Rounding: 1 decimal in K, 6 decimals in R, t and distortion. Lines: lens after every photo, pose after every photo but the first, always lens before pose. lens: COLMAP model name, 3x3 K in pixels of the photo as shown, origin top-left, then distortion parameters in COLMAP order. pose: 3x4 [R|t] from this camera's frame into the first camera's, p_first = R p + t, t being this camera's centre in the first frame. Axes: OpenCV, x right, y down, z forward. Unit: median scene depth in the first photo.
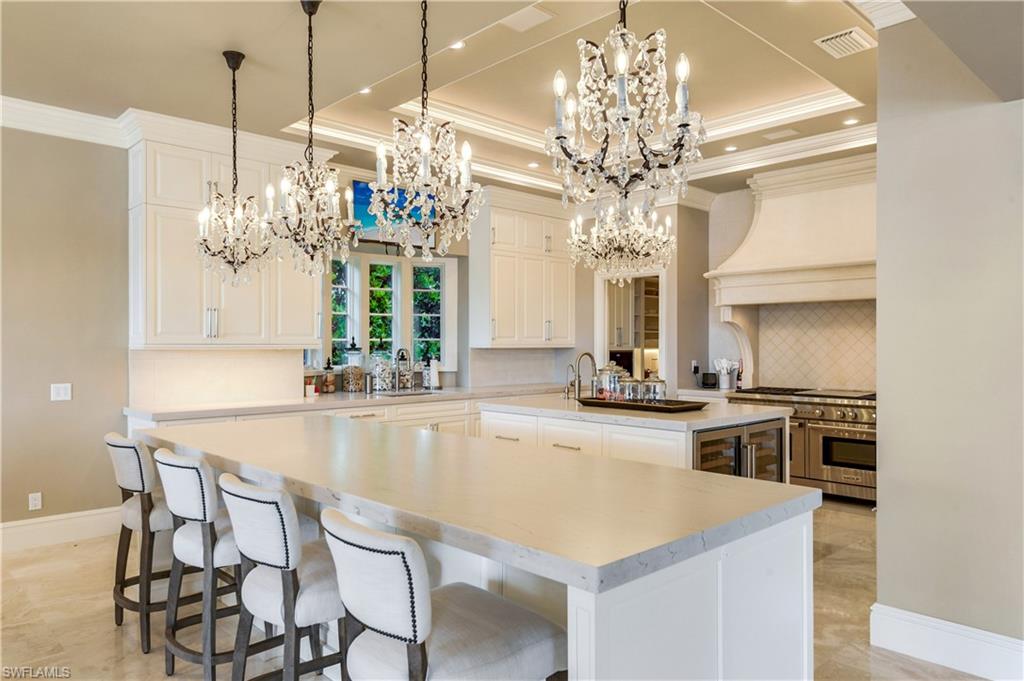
lens RADIAL K [[699.1, 0, 516.3], [0, 699.1, 343.4], [0, 0, 1]] dist [0.034515, 0.000976]
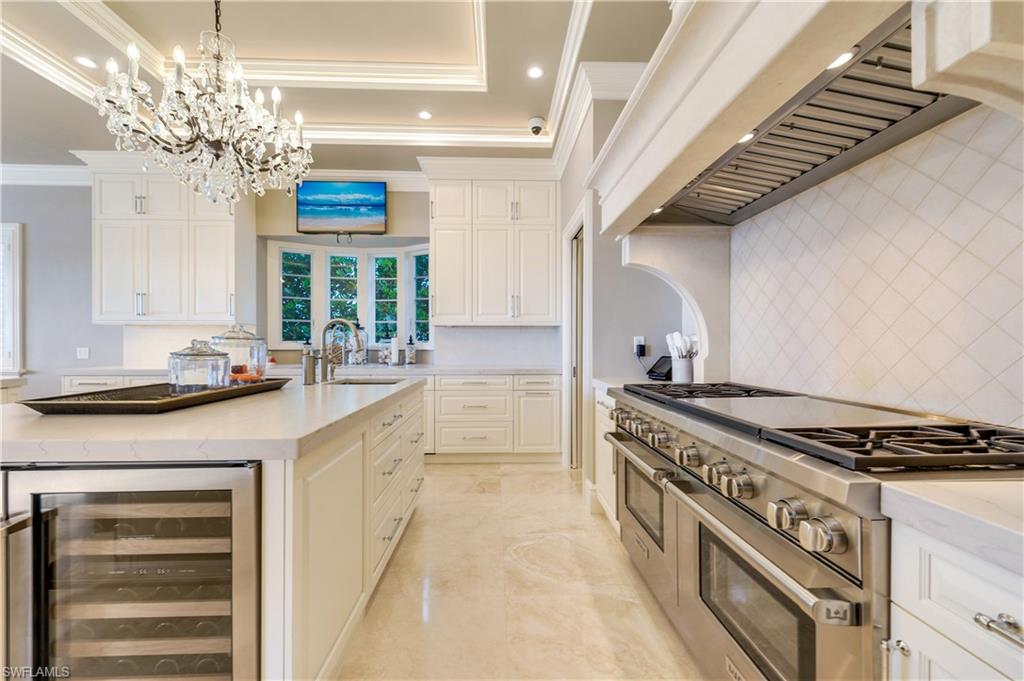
lens RADIAL K [[398.5, 0, 515.3], [0, 398.5, 338.9], [0, 0, 1]] dist [0.013007, -0.000160]
pose [[0.746254, -0.005615, -0.665638, 0.427921], [0.012471, 0.999907, 0.005547, 0.024738], [0.665545, -0.012440, 0.746254, 0.669697]]
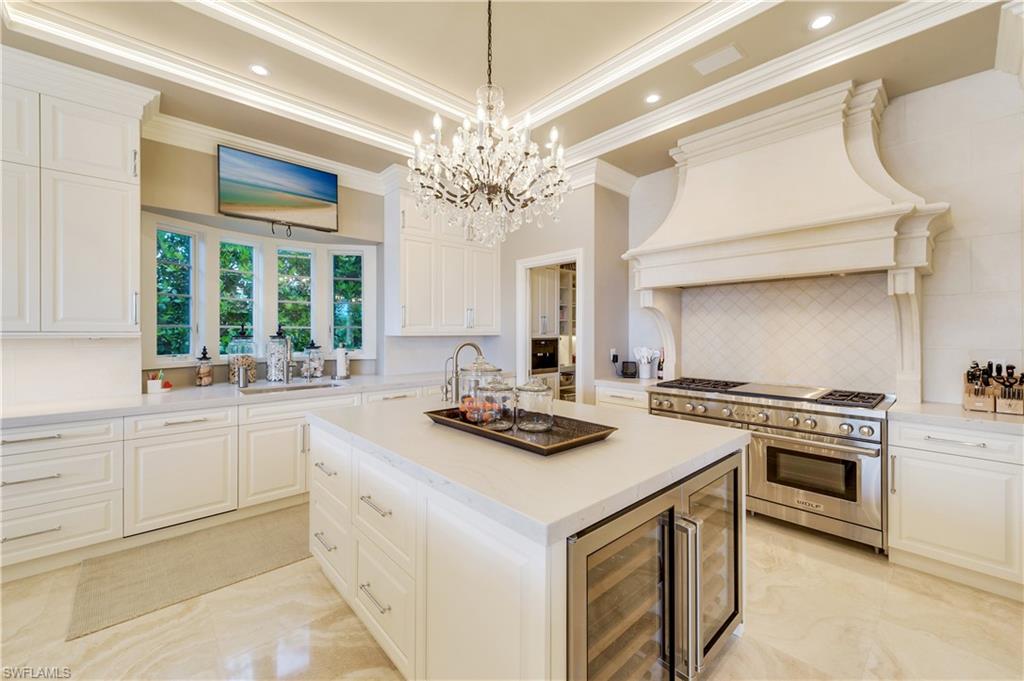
lens RADIAL K [[412.2, 0, 510.9], [0, 412.2, 332.3], [0, 0, 1]] dist [0.014764, -0.000176]
pose [[0.999596, -0.000617, -0.028410, 0.133420], [0.000657, 0.999999, 0.001425, 0.000931], [0.028409, -0.001443, 0.999595, 0.441747]]
